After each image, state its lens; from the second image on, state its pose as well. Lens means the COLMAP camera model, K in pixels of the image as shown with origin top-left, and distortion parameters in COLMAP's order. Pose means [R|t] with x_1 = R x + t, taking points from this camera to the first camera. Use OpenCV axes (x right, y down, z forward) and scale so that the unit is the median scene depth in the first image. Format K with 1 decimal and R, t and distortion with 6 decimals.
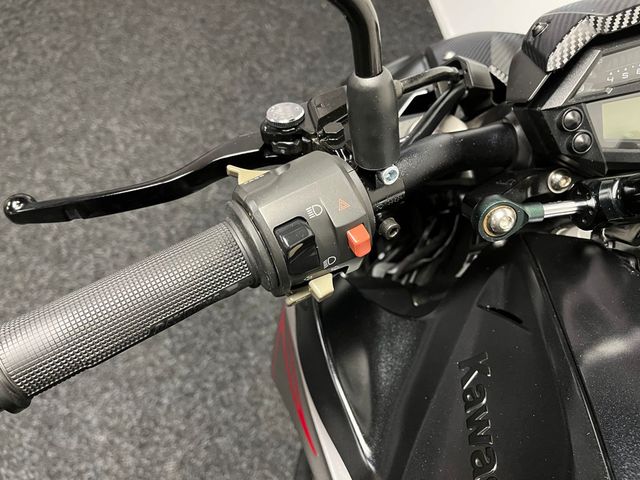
lens RADIAL K [[493.3, 0, 327.9], [0, 493.3, 250.8], [0, 0, 1]] dist [0.033529, 0.003404]
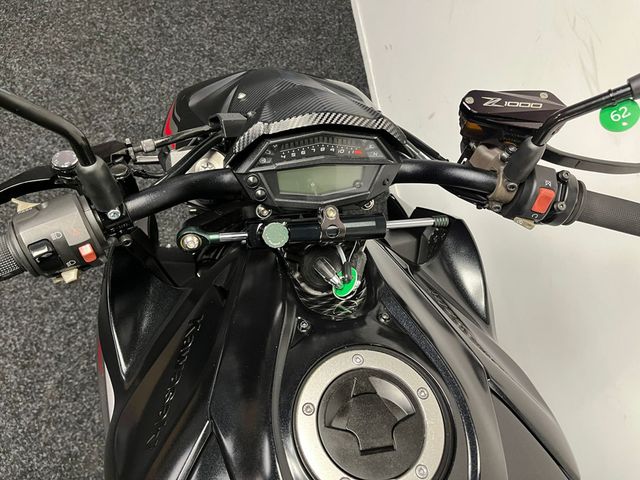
lens RADIAL K [[476.1, 0, 322.6], [0, 476.1, 242.0], [0, 0, 1]] dist [0.085196, -0.112759]
pose [[0.987498, 0.073432, 0.139483, 0.127425], [-0.087338, 0.991509, 0.096342, -0.058699], [-0.131224, -0.107320, 0.985527, -0.152938]]
